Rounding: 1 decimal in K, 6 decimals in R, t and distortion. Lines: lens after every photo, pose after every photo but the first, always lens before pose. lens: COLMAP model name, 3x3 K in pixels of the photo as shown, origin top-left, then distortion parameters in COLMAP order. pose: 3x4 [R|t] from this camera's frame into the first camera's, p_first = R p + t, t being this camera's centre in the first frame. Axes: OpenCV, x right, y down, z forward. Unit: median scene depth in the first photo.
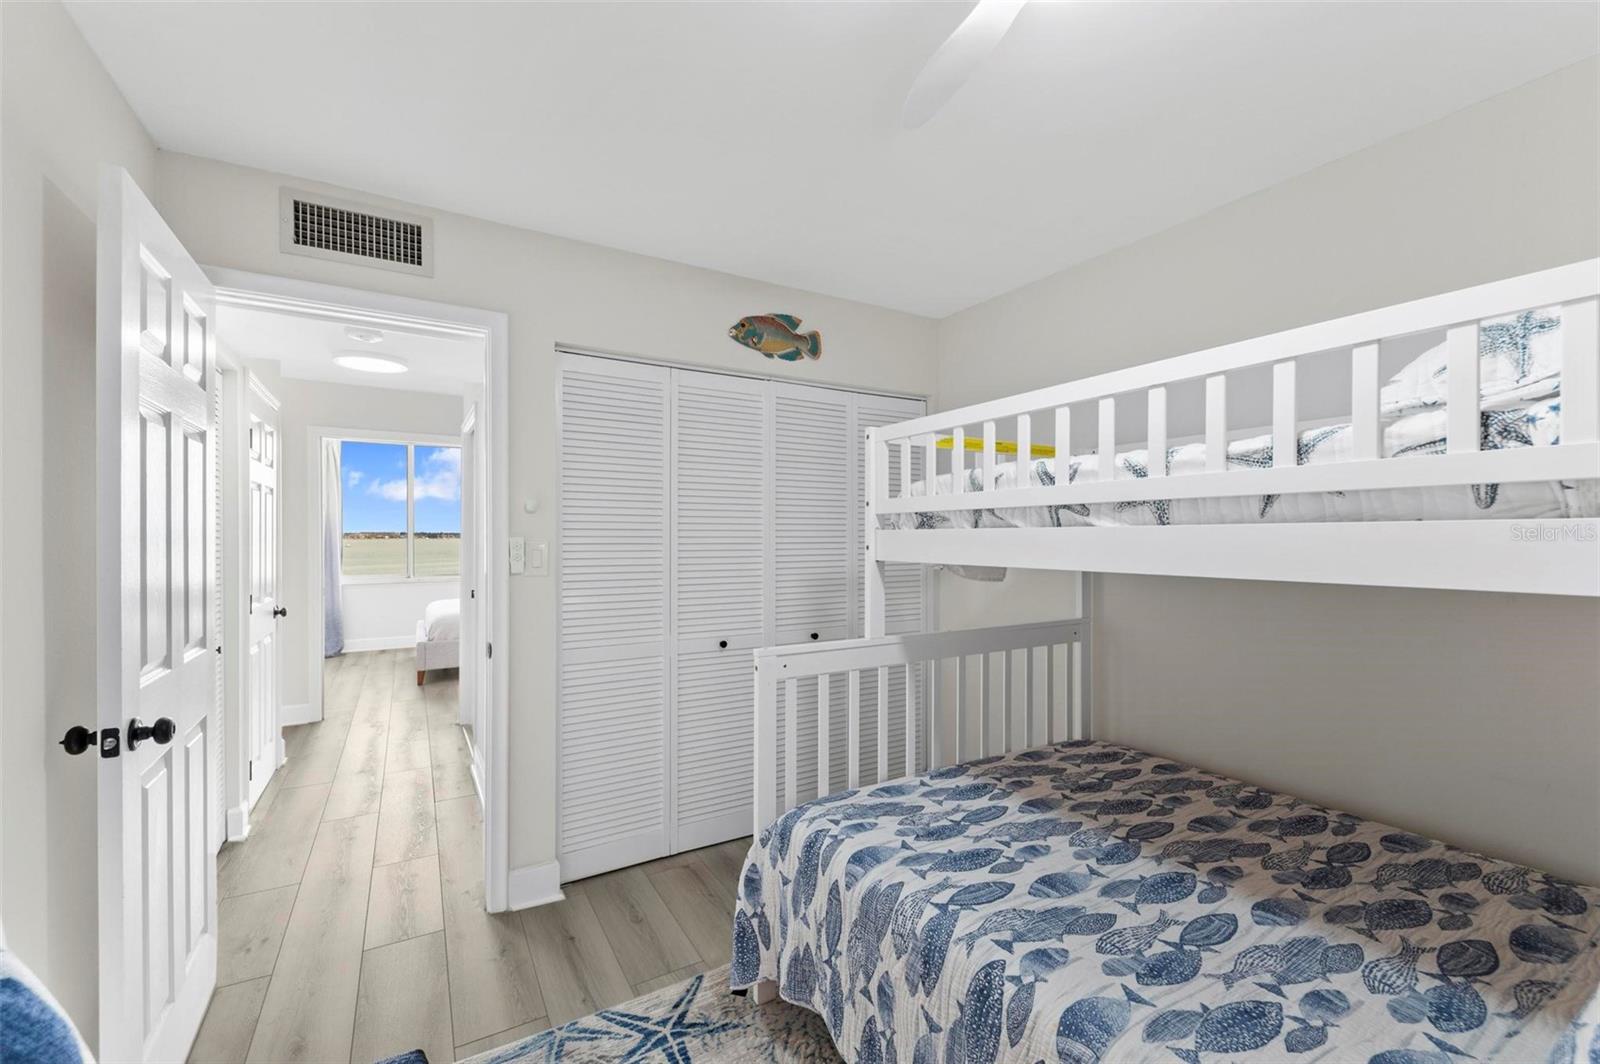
lens RADIAL K [[631.7, 0, 786.0], [0, 631.7, 540.3], [0, 0, 1]] dist [-0.001785, -0.000176]
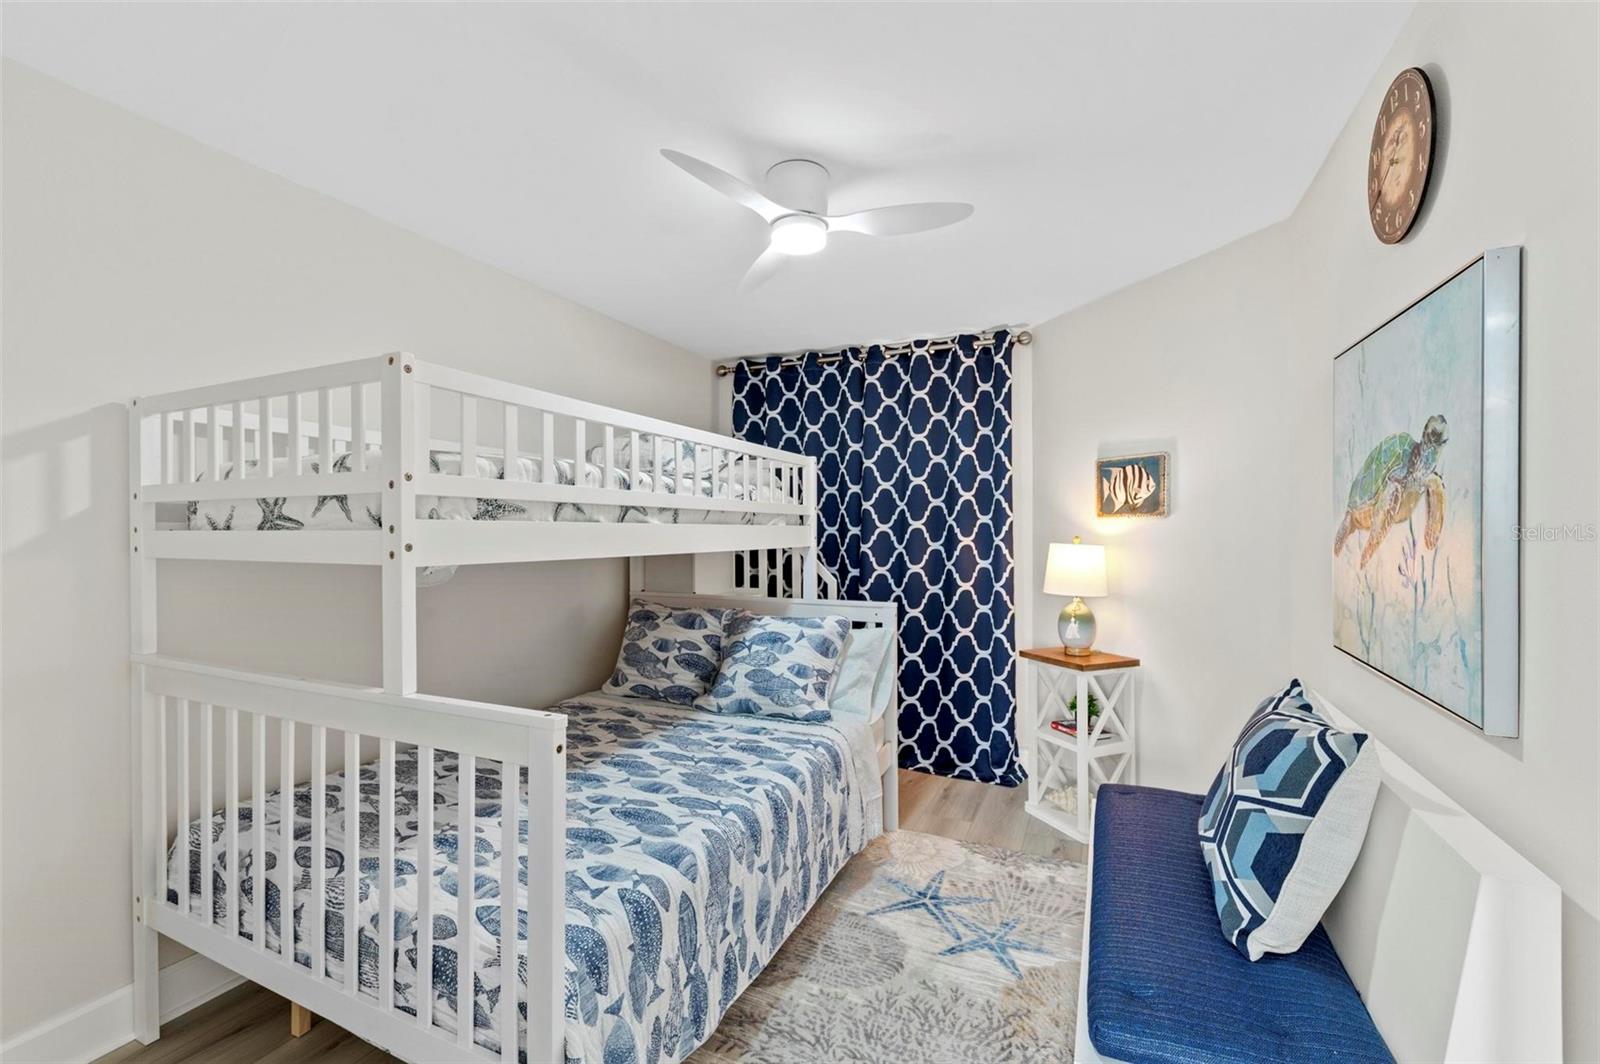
lens RADIAL K [[631.7, 0, 805.3], [0, 631.7, 527.2], [0, 0, 1]] dist [-0.001785, -0.000176]
pose [[-0.585179, 0.005723, 0.810884, -0.841415], [0.004356, 0.999983, -0.003914, -0.006392], [-0.810892, 0.001241, -0.585194, 1.520070]]
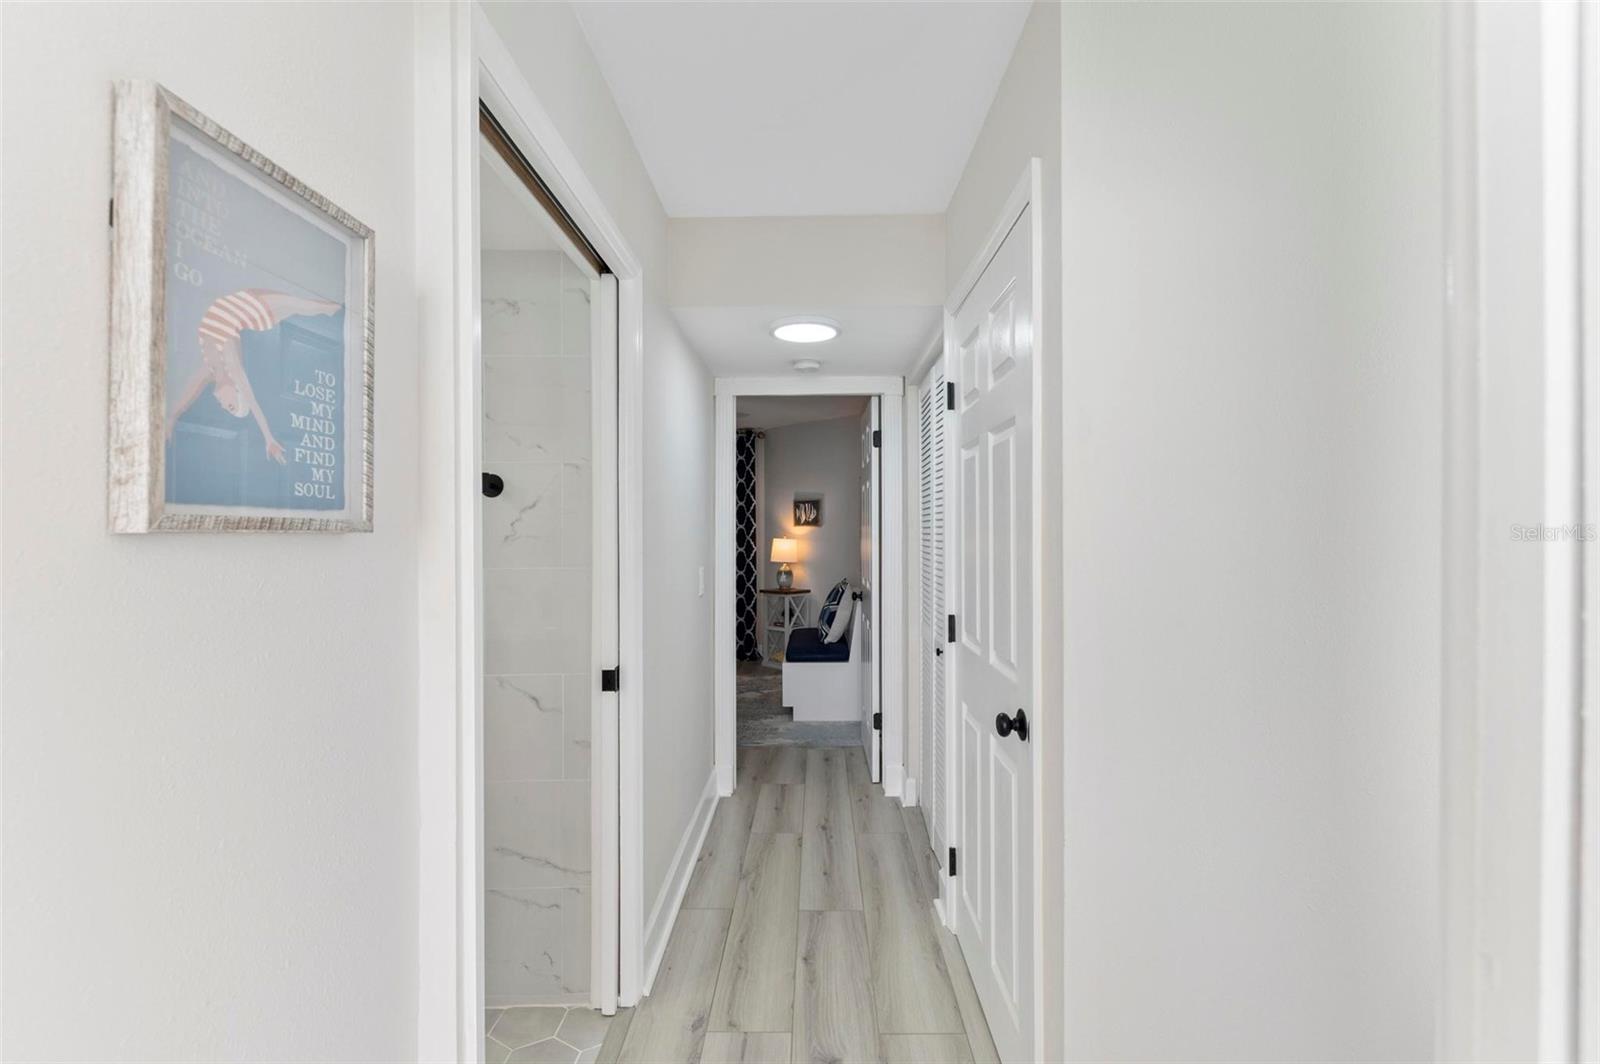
lens RADIAL K [[729.2, 0, 801.4], [0, 729.2, 527.1], [0, 0, 1]] dist [0.005456, -0.007439]
pose [[-0.866289, 0.003620, 0.499530, -1.568320], [0.001595, 0.999989, -0.004481, -0.010766], [-0.499540, -0.003085, -0.866285, 2.705129]]
